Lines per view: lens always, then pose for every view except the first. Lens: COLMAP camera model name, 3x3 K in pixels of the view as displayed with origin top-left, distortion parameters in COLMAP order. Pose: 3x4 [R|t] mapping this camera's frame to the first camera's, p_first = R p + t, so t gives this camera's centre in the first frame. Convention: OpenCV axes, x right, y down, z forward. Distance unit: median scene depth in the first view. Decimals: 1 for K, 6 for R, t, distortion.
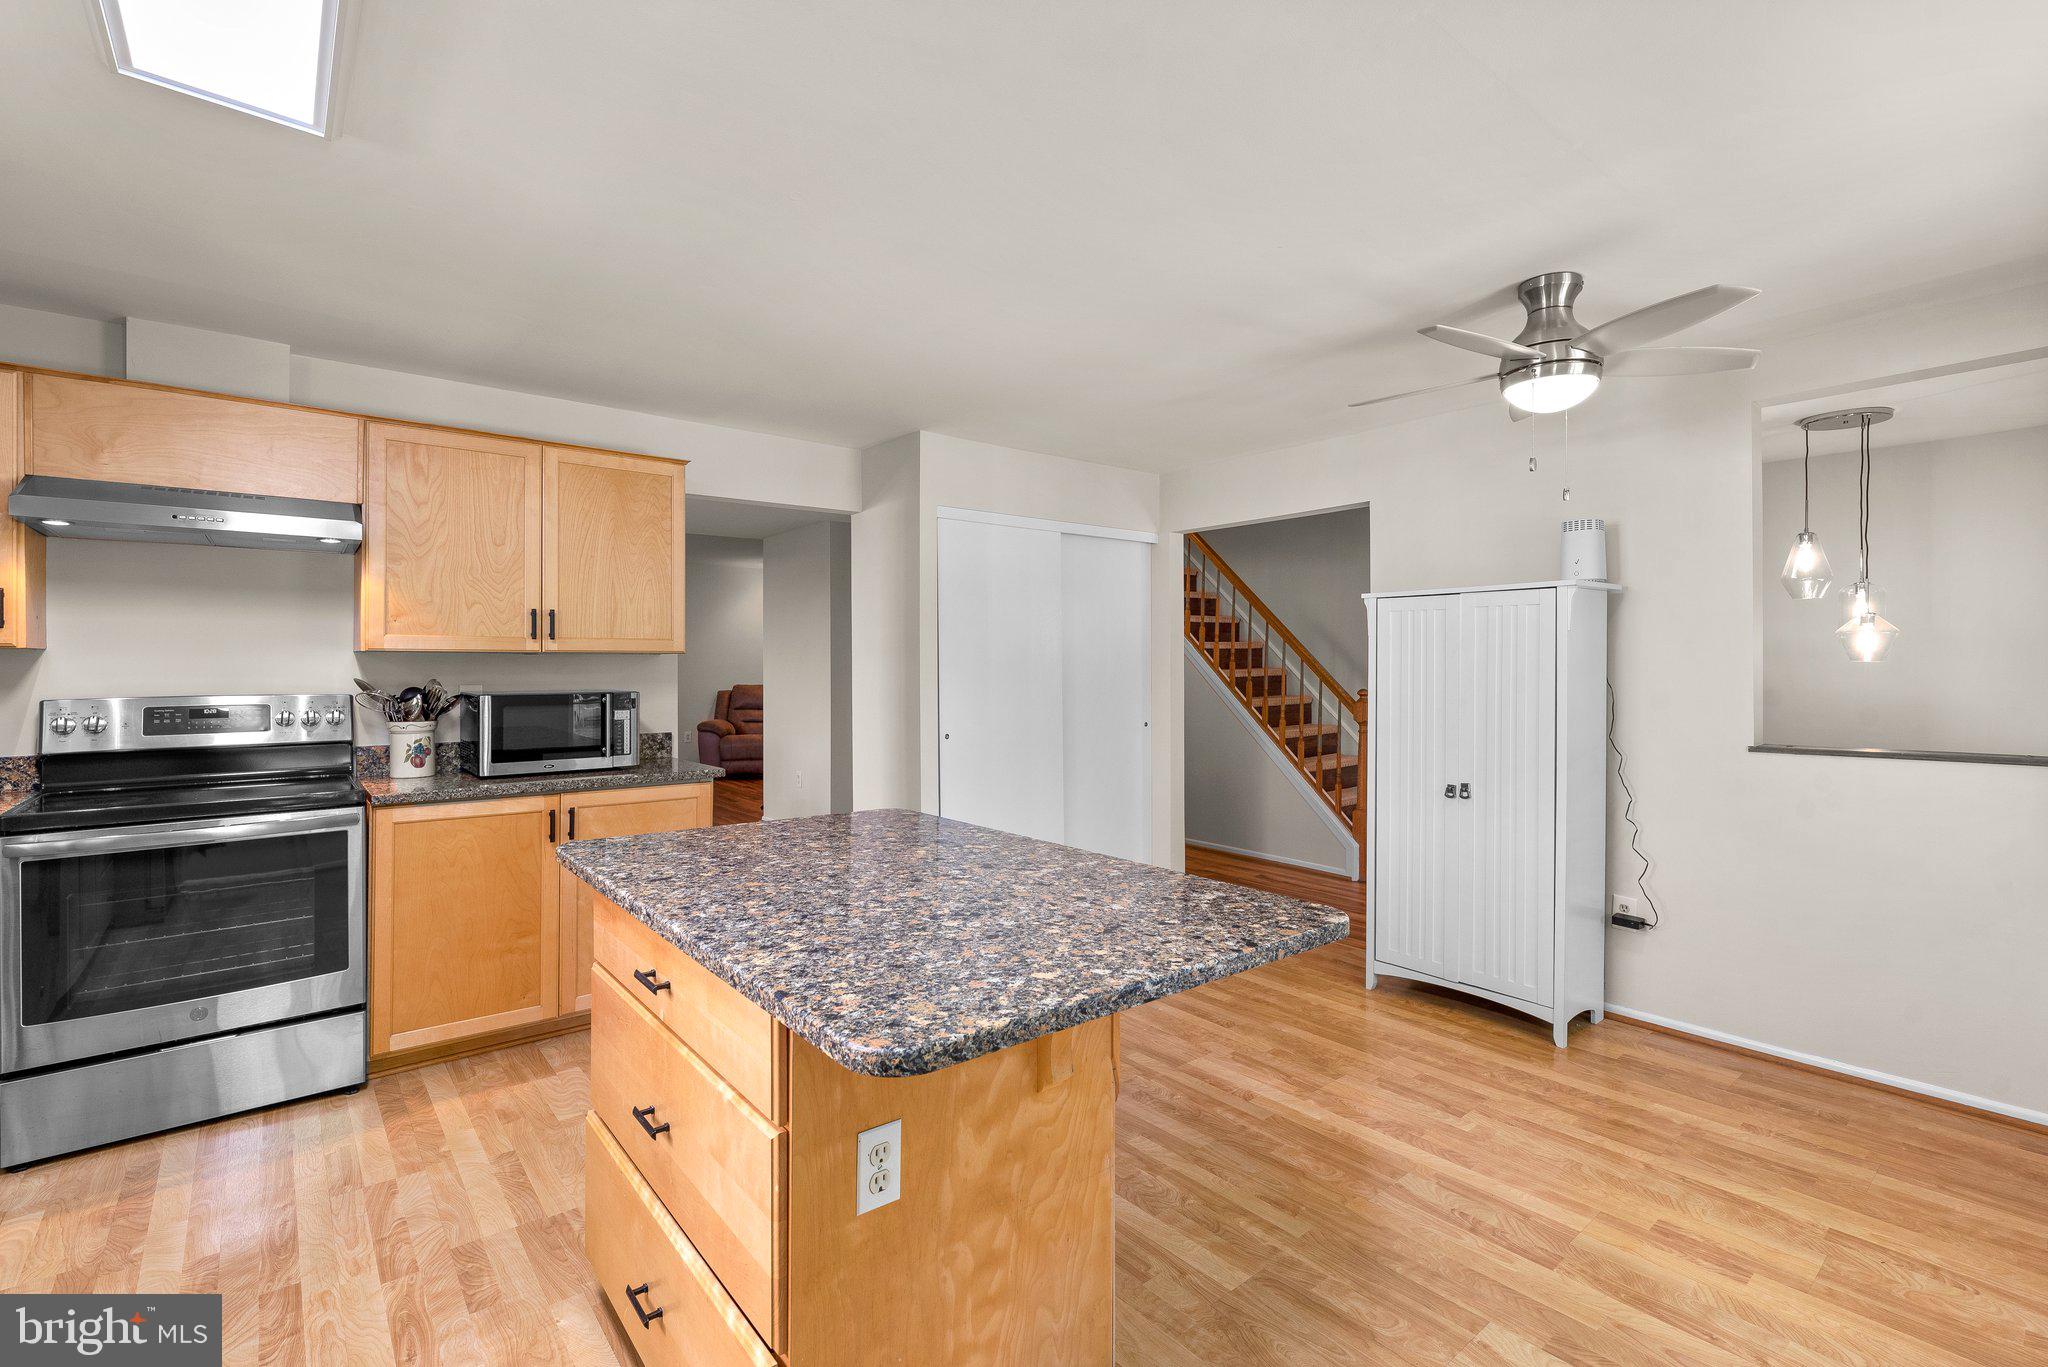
lens RADIAL K [[932.8, 0, 1017.1], [0, 932.8, 657.3], [0, 0, 1]] dist [-0.001894, -0.000045]
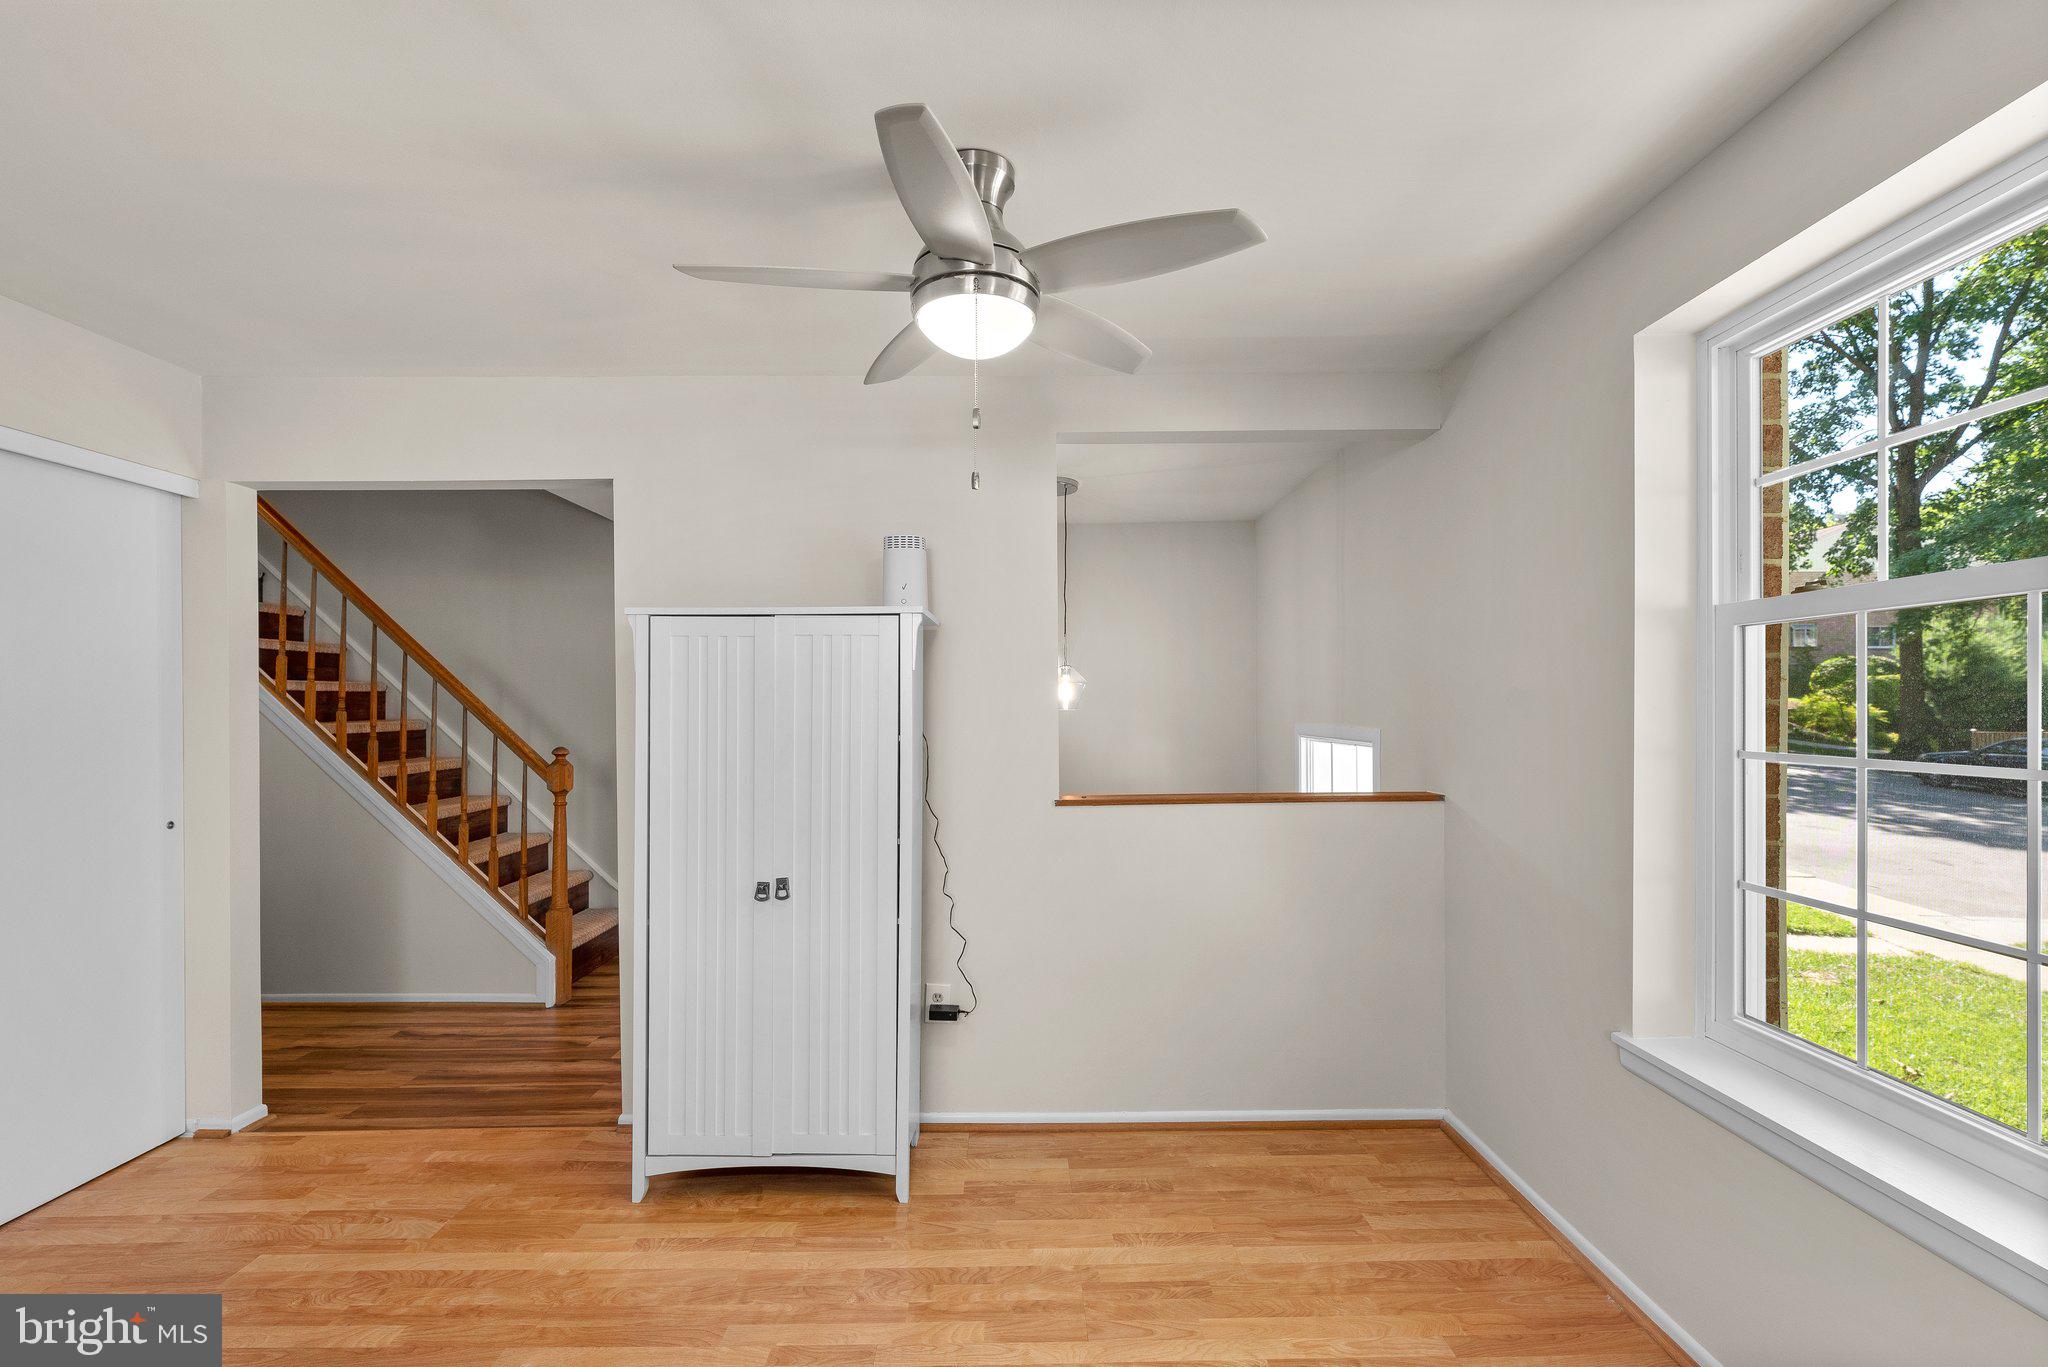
lens RADIAL K [[923.0, 0, 1026.6], [0, 923.0, 716.4], [0, 0, 1]] dist [0.000212, 0.000120]
pose [[0.621685, -0.004870, 0.783252, 0.037470], [-0.002166, 0.999966, 0.007937, 0.003972], [-0.783264, -0.006631, 0.621653, 0.388908]]
